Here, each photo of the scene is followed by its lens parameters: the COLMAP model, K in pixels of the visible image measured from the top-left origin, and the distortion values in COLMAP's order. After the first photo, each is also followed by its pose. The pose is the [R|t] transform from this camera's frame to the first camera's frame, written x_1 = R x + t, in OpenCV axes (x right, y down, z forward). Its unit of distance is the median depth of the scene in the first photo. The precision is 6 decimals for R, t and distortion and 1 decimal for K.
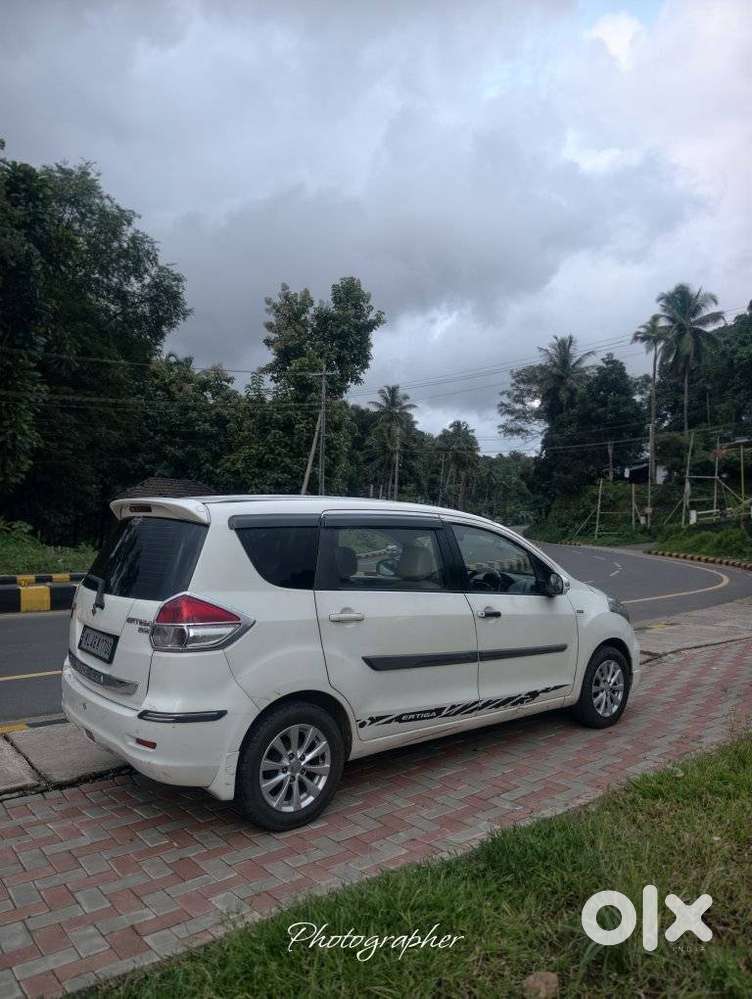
lens RADIAL K [[707.1, 0, 390.4], [0, 707.1, 496.6], [0, 0, 1]] dist [0.008532, -0.029035]
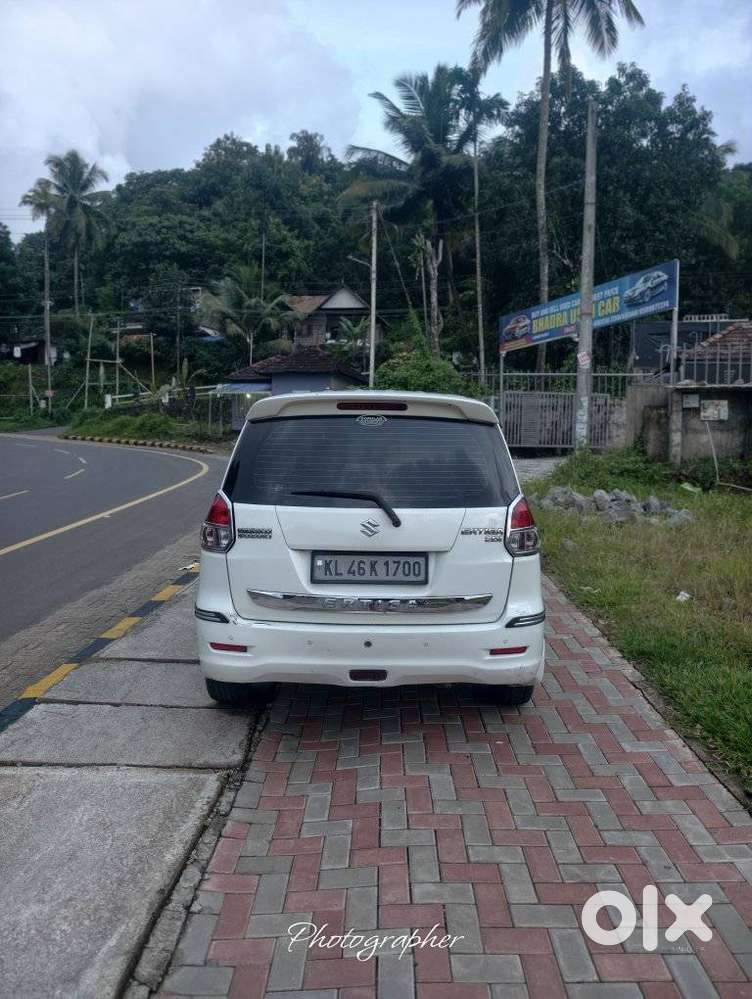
lens RADIAL K [[707.1, 0, 387.1], [0, 707.1, 487.4], [0, 0, 1]] dist [0.008532, -0.029035]
pose [[0.638808, -0.083304, 0.764843, -0.133633], [-0.033587, 0.990154, 0.135896, -0.000159], [-0.768632, -0.112500, 0.629721, 0.061294]]
